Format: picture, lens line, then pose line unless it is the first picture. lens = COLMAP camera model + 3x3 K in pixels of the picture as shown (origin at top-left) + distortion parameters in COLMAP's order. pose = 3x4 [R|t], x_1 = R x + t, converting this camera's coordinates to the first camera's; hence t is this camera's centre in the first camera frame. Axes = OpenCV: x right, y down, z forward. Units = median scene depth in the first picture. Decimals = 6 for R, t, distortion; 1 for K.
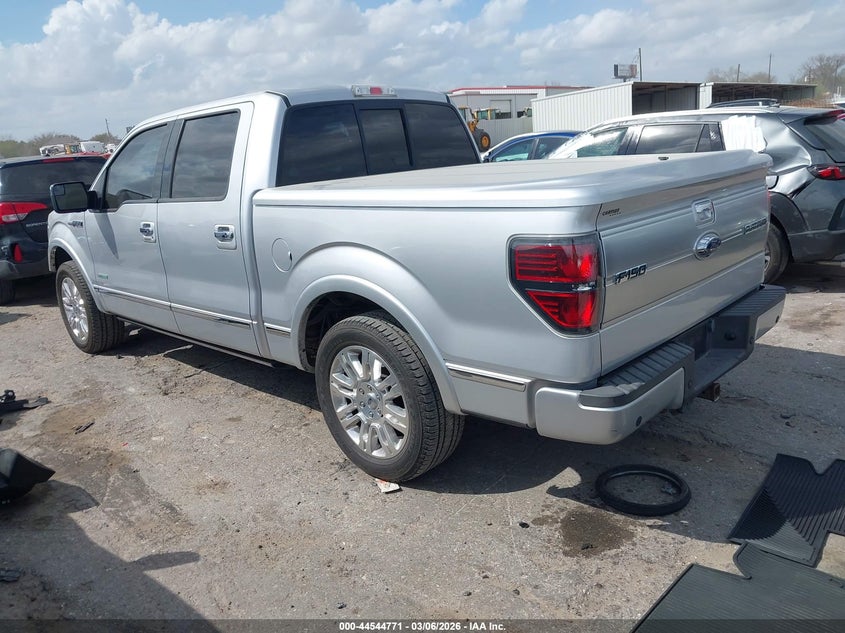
lens RADIAL K [[667.0, 0, 422.5], [0, 667.0, 316.5], [0, 0, 1]] dist [0.000804, 0.001285]
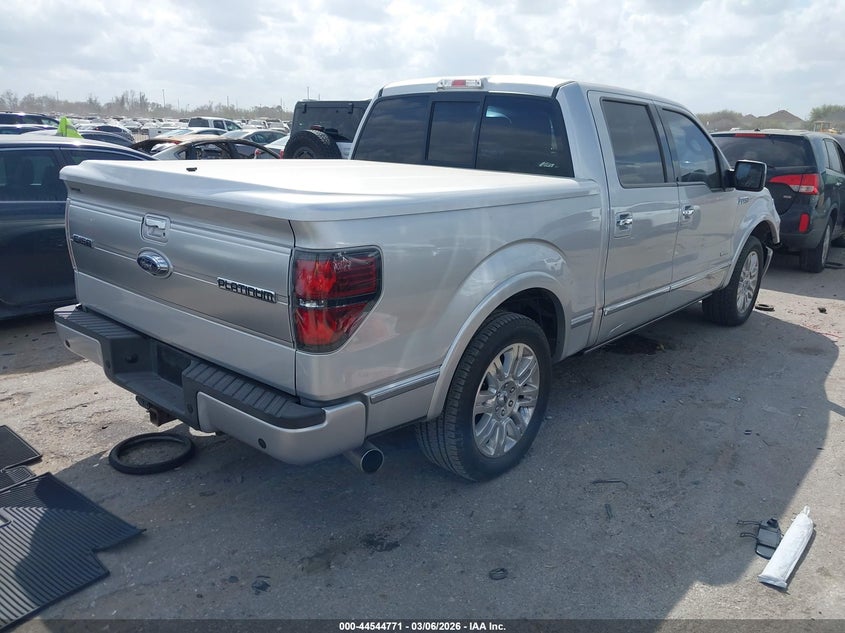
lens RADIAL K [[695.2, 0, 422.5], [0, 695.2, 316.5], [0, 0, 1]] dist [-0.007425, 0.000783]
pose [[0.036373, 0.328350, -0.943856, 1.149109], [-0.286312, 0.908312, 0.304951, -0.366749], [0.957446, 0.259146, 0.127049, 1.031130]]
